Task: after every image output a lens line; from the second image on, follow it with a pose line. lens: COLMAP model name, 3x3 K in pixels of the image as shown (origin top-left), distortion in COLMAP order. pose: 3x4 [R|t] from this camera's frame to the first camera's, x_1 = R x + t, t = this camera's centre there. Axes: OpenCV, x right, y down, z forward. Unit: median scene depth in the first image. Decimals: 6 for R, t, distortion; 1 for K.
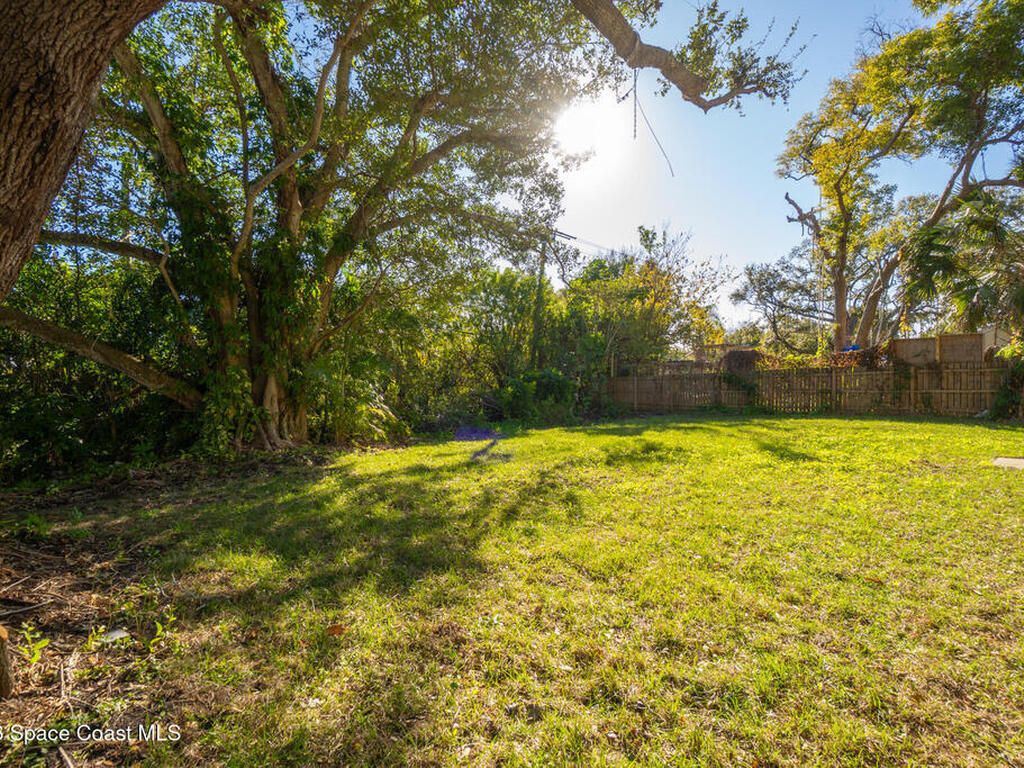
lens RADIAL K [[504.0, 0, 512.7], [0, 504.0, 380.4], [0, 0, 1]] dist [-0.008983, 0.001443]
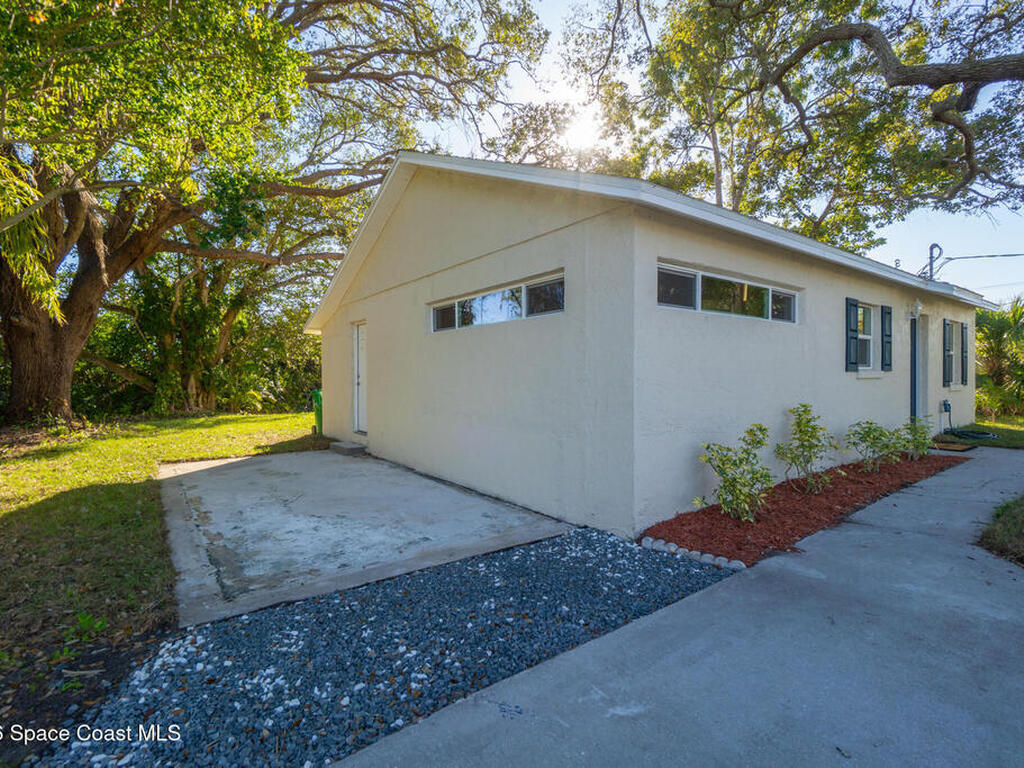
lens RADIAL K [[504.0, 0, 509.7], [0, 504.0, 379.3], [0, 0, 1]] dist [-0.008983, 0.001443]
pose [[0.999935, -0.002551, -0.011134, 0.764740], [0.002465, 0.999967, -0.007781, 0.026903], [0.011154, 0.007753, 0.999908, -0.919562]]
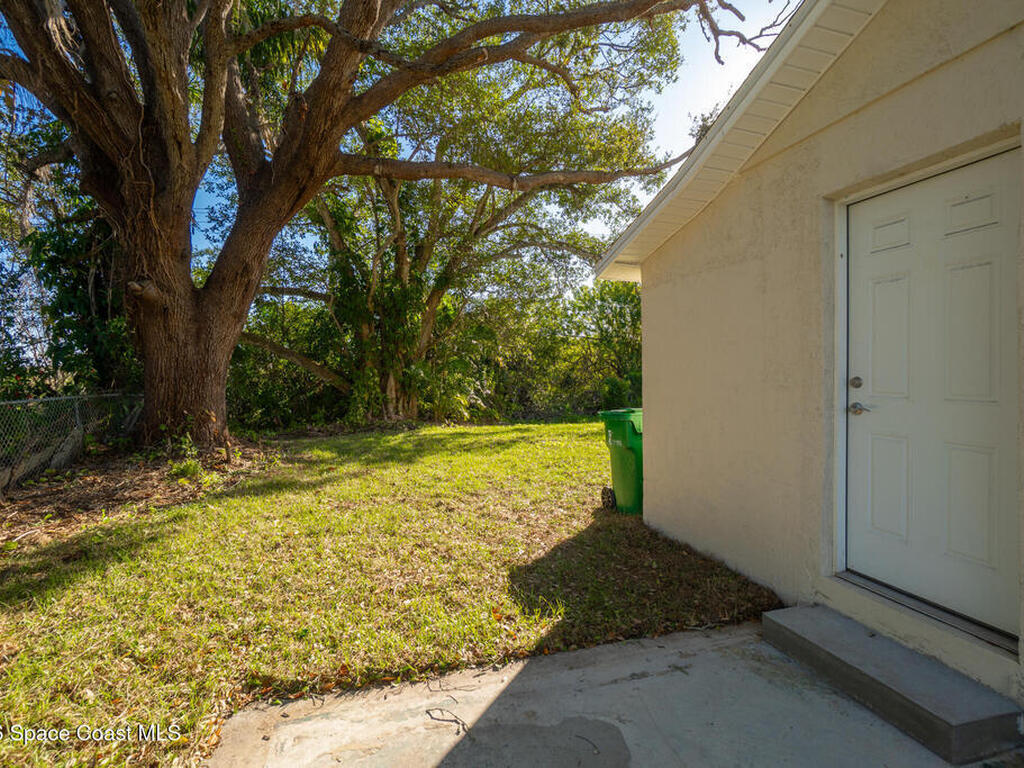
lens RADIAL K [[504.0, 0, 508.0], [0, 504.0, 384.3], [0, 0, 1]] dist [-0.008983, 0.001443]
pose [[0.934467, 0.006721, -0.355987, 0.401548], [-0.005451, 0.999975, 0.004572, 0.014462], [0.356008, -0.002332, 0.934480, -0.311393]]
